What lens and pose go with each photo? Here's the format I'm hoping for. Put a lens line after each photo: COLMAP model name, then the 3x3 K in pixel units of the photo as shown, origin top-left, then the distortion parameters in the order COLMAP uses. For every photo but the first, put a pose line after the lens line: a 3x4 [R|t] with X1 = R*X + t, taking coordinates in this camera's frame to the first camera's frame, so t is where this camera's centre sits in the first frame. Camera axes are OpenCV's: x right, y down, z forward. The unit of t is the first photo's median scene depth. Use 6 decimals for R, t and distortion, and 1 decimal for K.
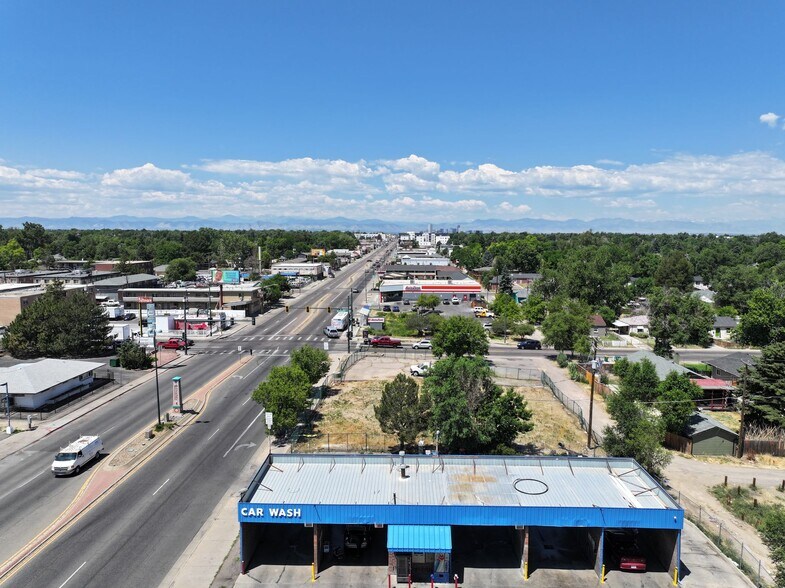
lens RADIAL K [[548.0, 0, 401.4], [0, 548.0, 290.8], [0, 0, 1]] dist [-0.002875, 0.019849]
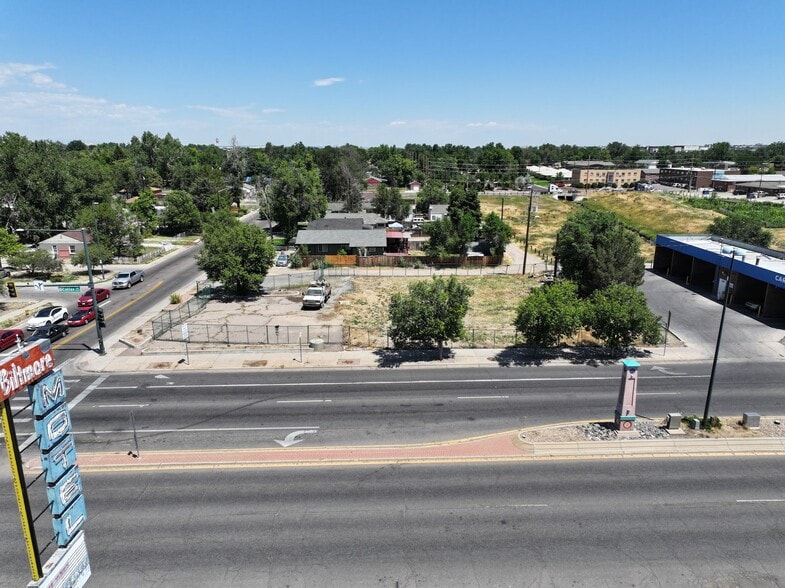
lens RADIAL K [[551.5, 0, 396.4], [0, 551.5, 292.8], [0, 0, 1]] dist [-0.003783, 0.018435]
pose [[-0.043510, -0.264852, 0.963307, -0.292922], [0.098492, 0.958386, 0.267947, -0.019180], [-0.994186, 0.106536, -0.015614, 0.410049]]
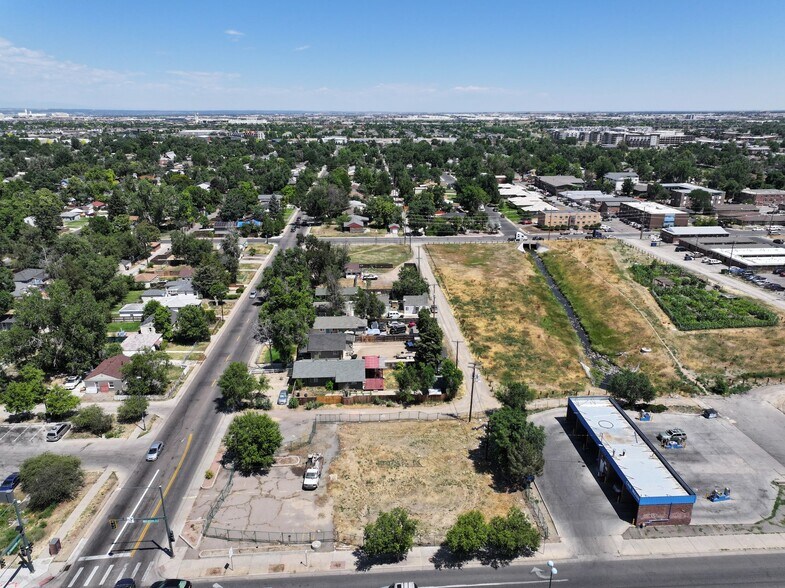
lens RADIAL K [[551.5, 0, 396.4], [0, 551.5, 292.8], [0, 0, 1]] dist [-0.003783, 0.018435]
pose [[-0.072128, -0.322842, 0.943700, -0.359840], [0.098255, 0.939263, 0.328834, -0.215775], [-0.992544, 0.116442, -0.036026, 0.383414]]
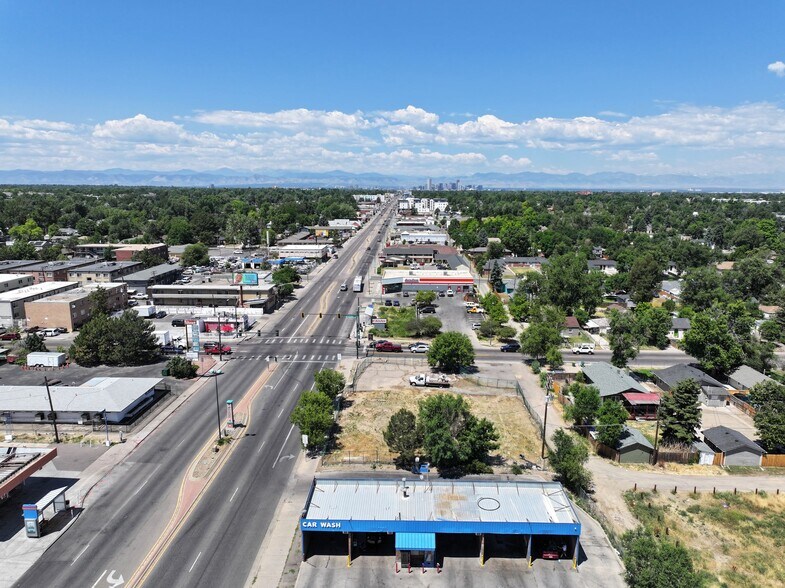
lens RADIAL K [[551.5, 0, 396.4], [0, 551.5, 292.8], [0, 0, 1]] dist [-0.003783, 0.018435]
pose [[0.999947, -0.006728, -0.007772, -0.000857], [0.007411, 0.995787, 0.091398, -0.073077], [0.007124, -0.091451, 0.995784, -0.093685]]
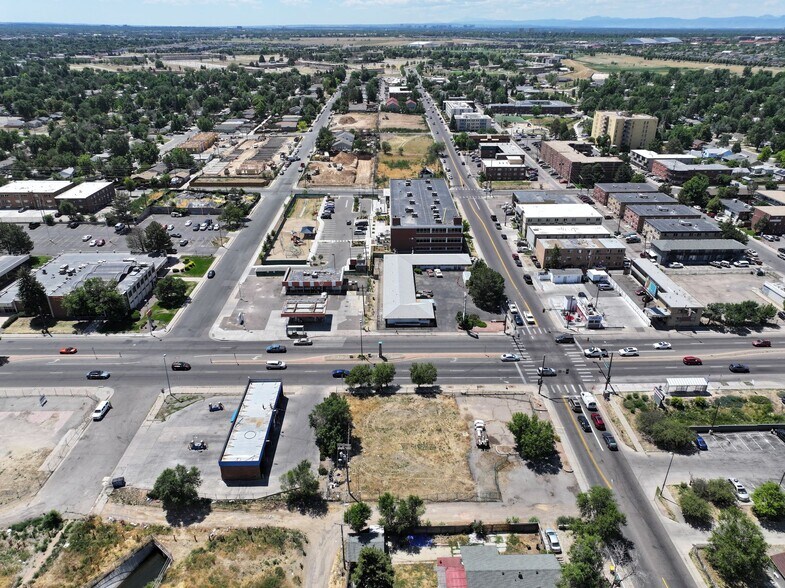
lens RADIAL K [[551.5, 0, 396.4], [0, 551.5, 292.8], [0, 0, 1]] dist [-0.003783, 0.018435]
pose [[0.039107, 0.423936, -0.904847, 0.525469], [-0.097155, 0.902863, 0.418807, -0.332249], [0.994501, 0.071532, 0.076496, 0.297415]]
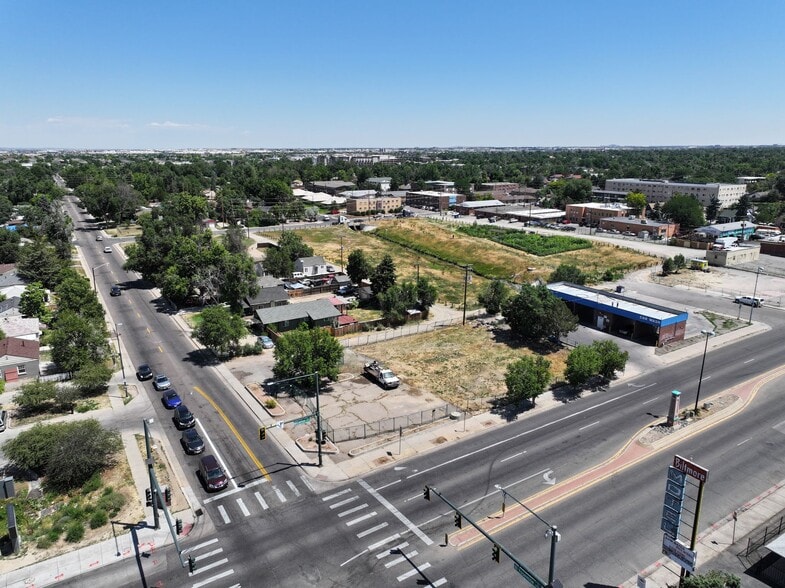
lens RADIAL K [[551.5, 0, 396.4], [0, 551.5, 292.8], [0, 0, 1]] dist [-0.003783, 0.018435]
pose [[-0.546940, -0.222005, 0.807199, -0.307367], [0.078211, 0.946431, 0.313292, -0.126309], [-0.833510, 0.234484, -0.500278, 0.640698]]
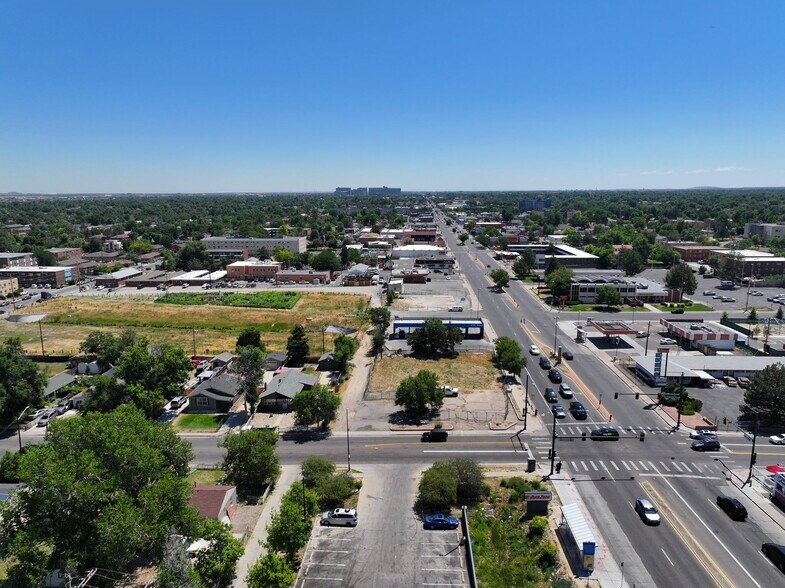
lens RADIAL K [[551.5, 0, 396.4], [0, 551.5, 292.8], [0, 0, 1]] dist [-0.003783, 0.018435]
pose [[-0.999739, -0.007577, 0.021566, 0.066984], [-0.001347, 0.961358, 0.275299, -0.222603], [-0.022819, 0.275199, -0.961117, 1.042070]]
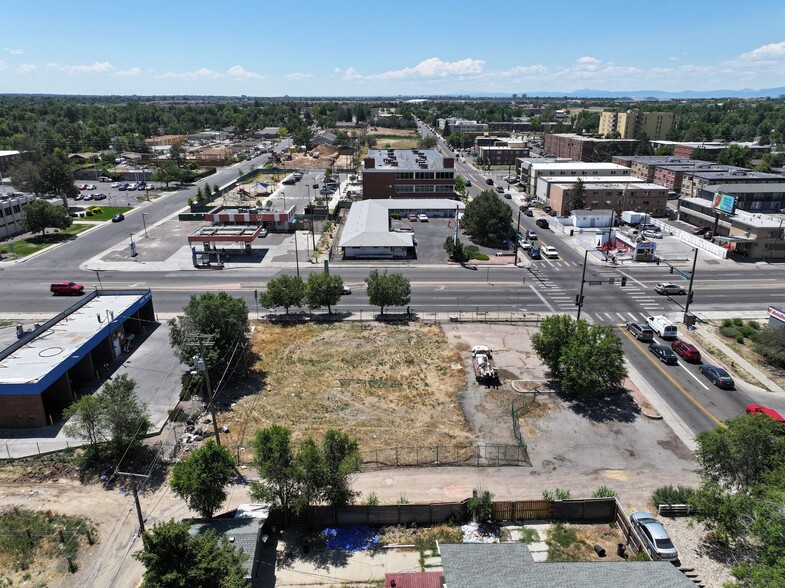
lens RADIAL K [[551.5, 0, 396.4], [0, 551.5, 292.8], [0, 0, 1]] dist [-0.003783, 0.018435]
pose [[0.041307, 0.320698, -0.946280, 0.343657], [-0.096652, 0.943930, 0.315682, -0.081390], [0.994461, 0.078420, 0.069987, 0.369346]]
